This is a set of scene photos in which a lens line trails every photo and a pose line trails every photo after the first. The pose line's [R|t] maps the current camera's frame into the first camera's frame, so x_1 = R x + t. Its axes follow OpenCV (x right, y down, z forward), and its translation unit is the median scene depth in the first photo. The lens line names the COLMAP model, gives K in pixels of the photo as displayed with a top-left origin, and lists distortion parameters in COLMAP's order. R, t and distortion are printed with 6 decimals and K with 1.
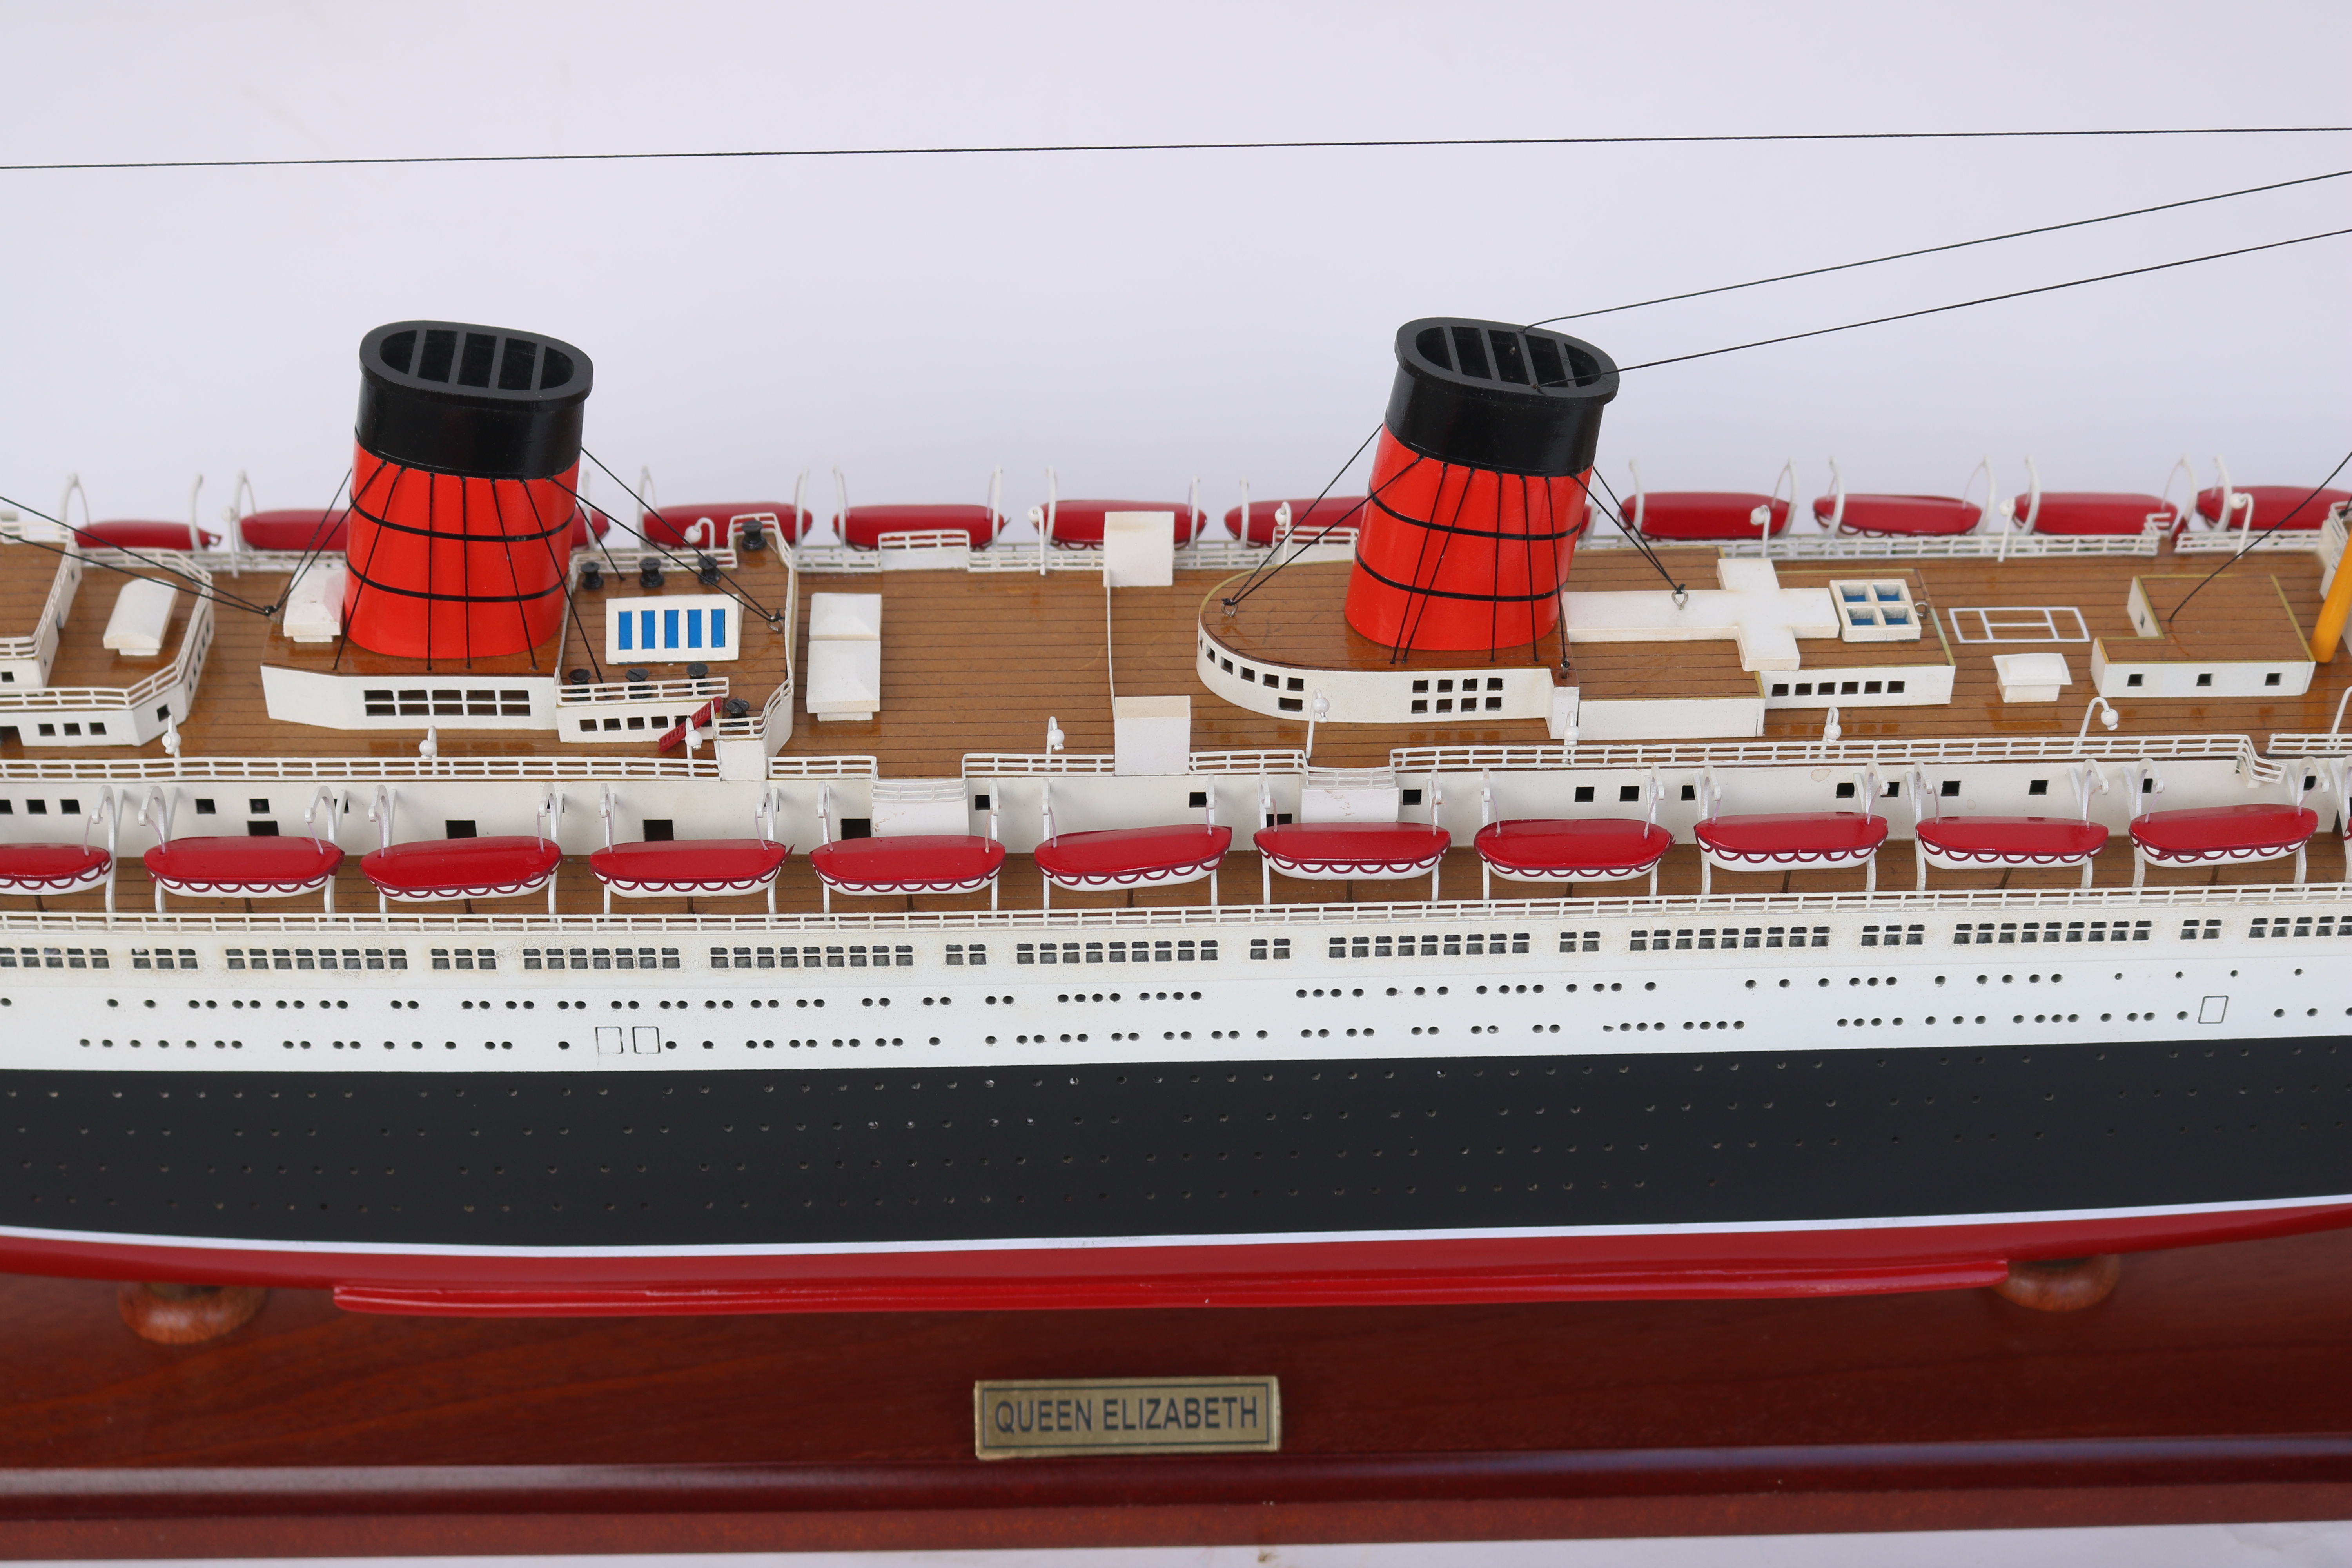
lens RADIAL K [[3712.9, 0, 1165.8], [0, 3712.9, 831.1], [0, 0, 1]] dist [-0.025478, -0.045603]
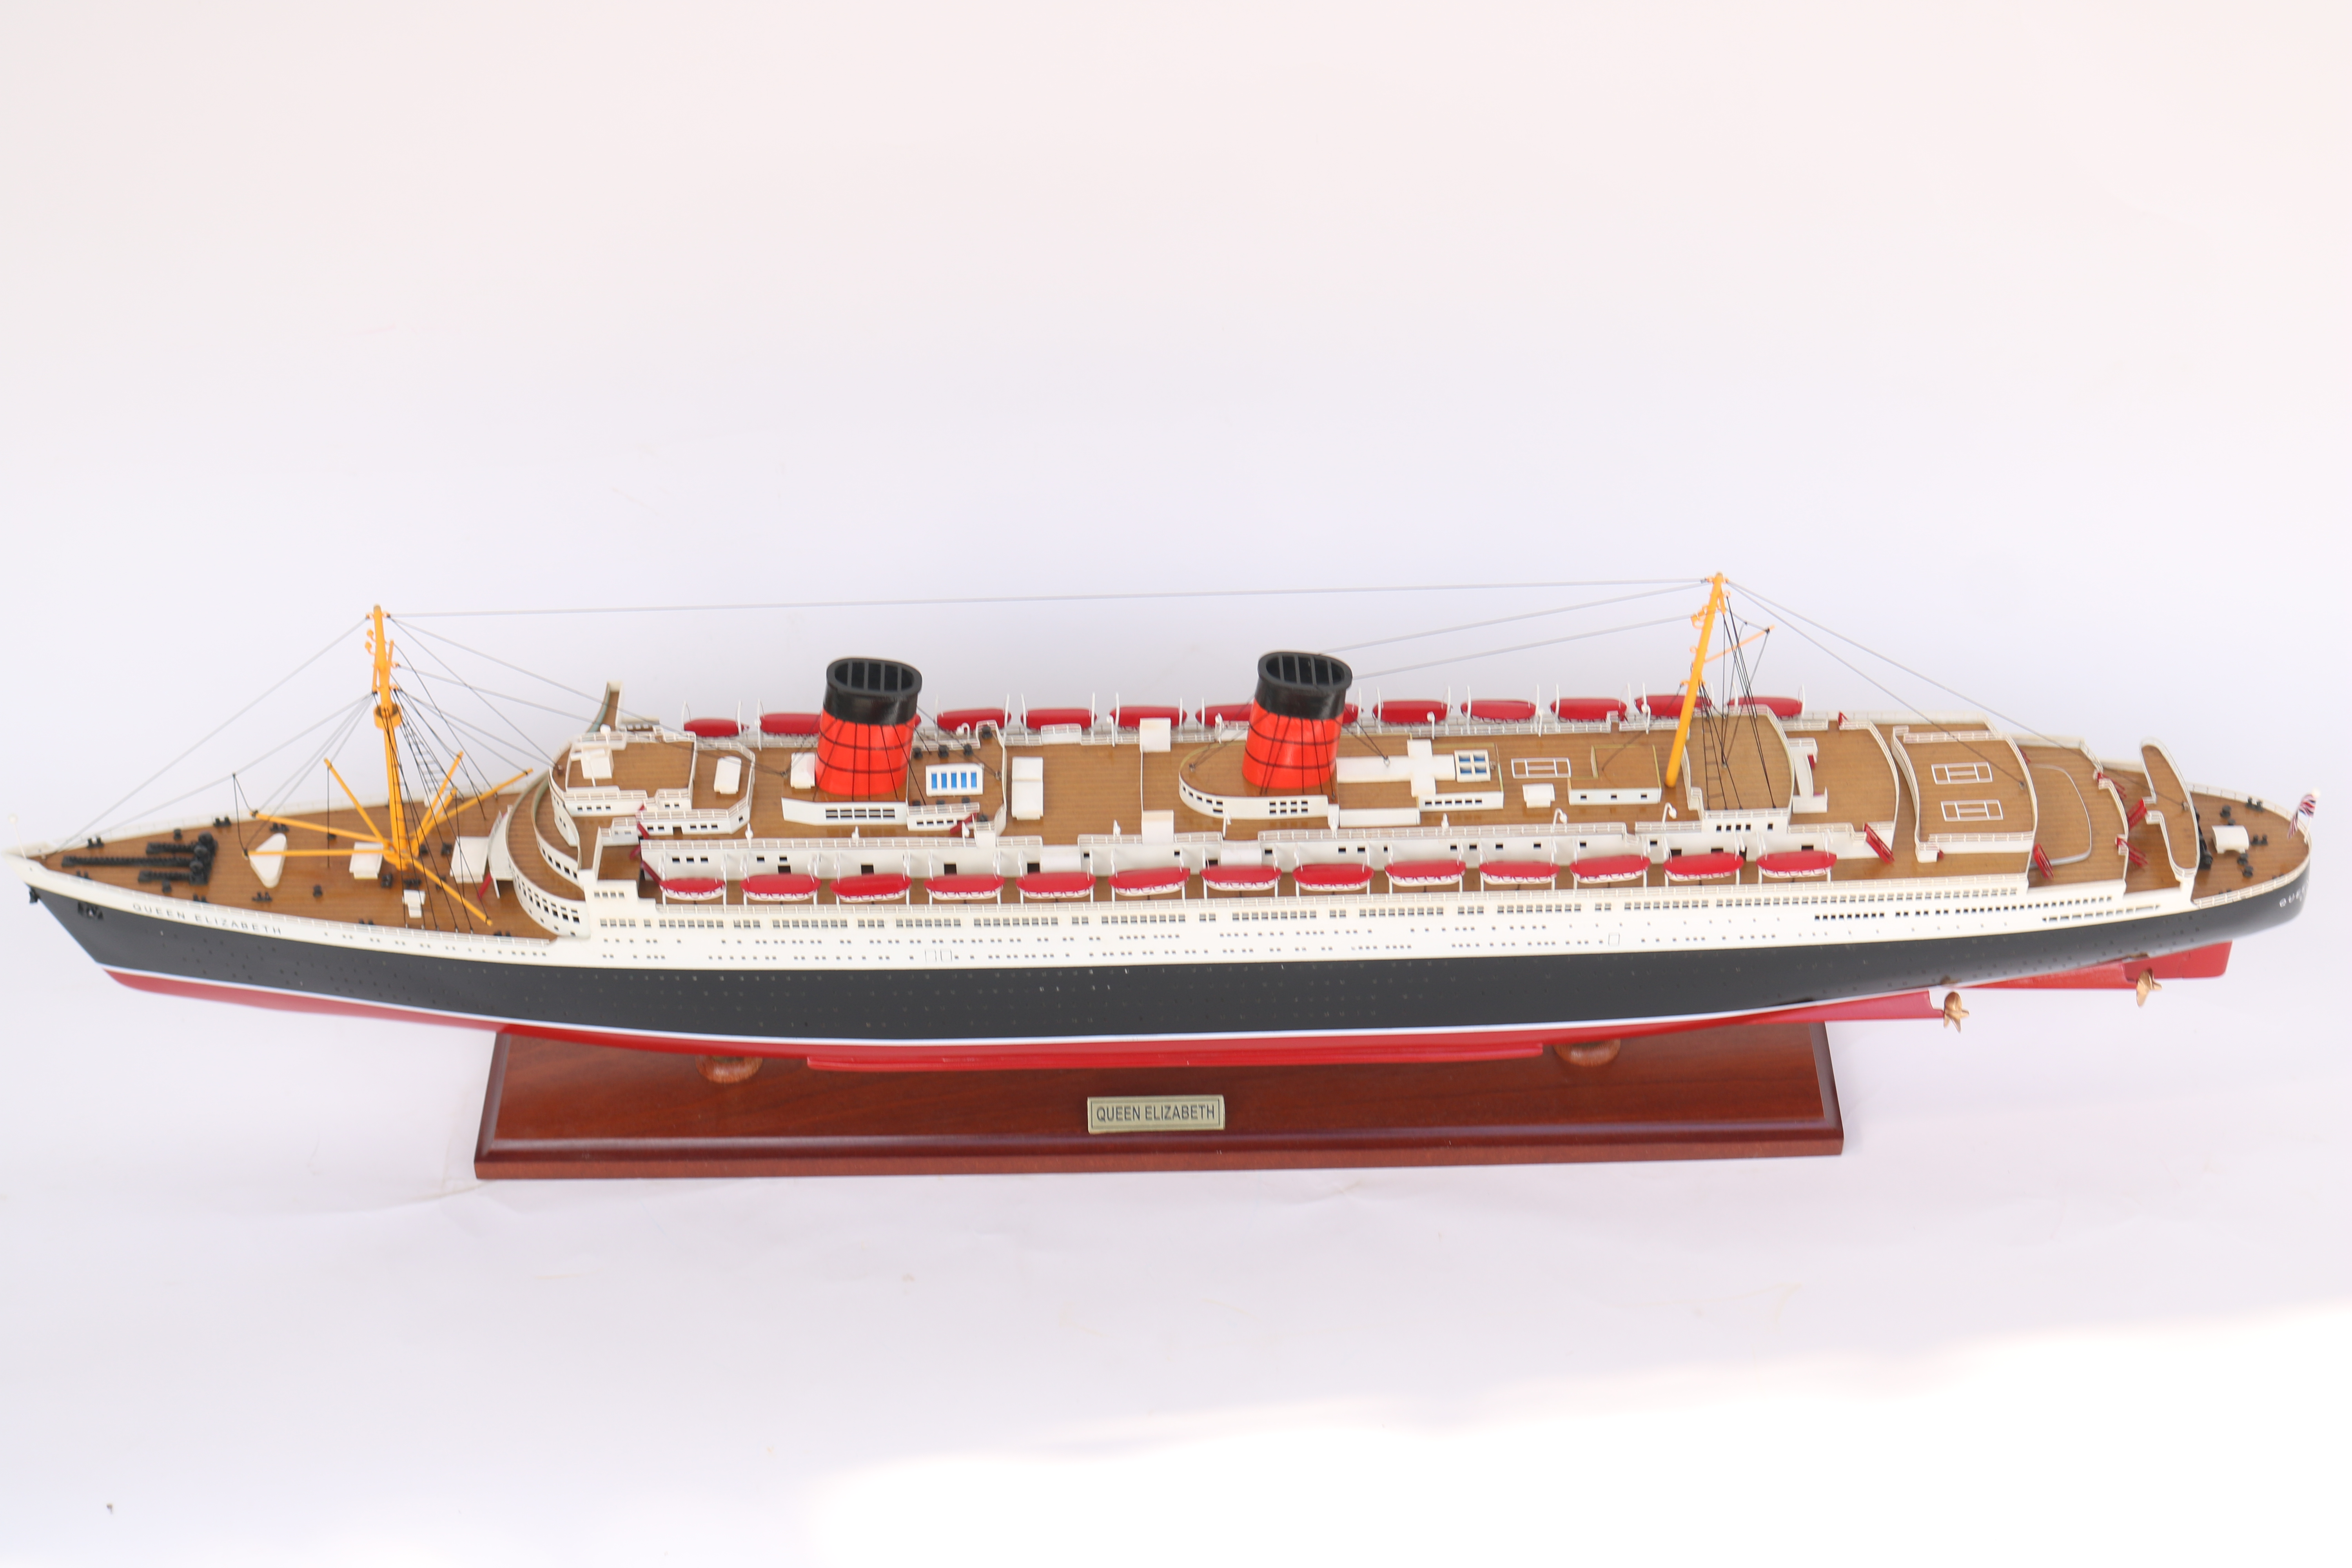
lens RADIAL K [[3712.9, 0, 1165.8], [0, 3712.9, 831.1], [0, 0, 1]] dist [-0.025478, -0.045603]
pose [[0.999214, -0.004568, -0.039367, 0.093840], [0.007461, 0.997256, 0.073651, -0.196201], [0.038922, -0.073887, 0.996507, -1.349985]]
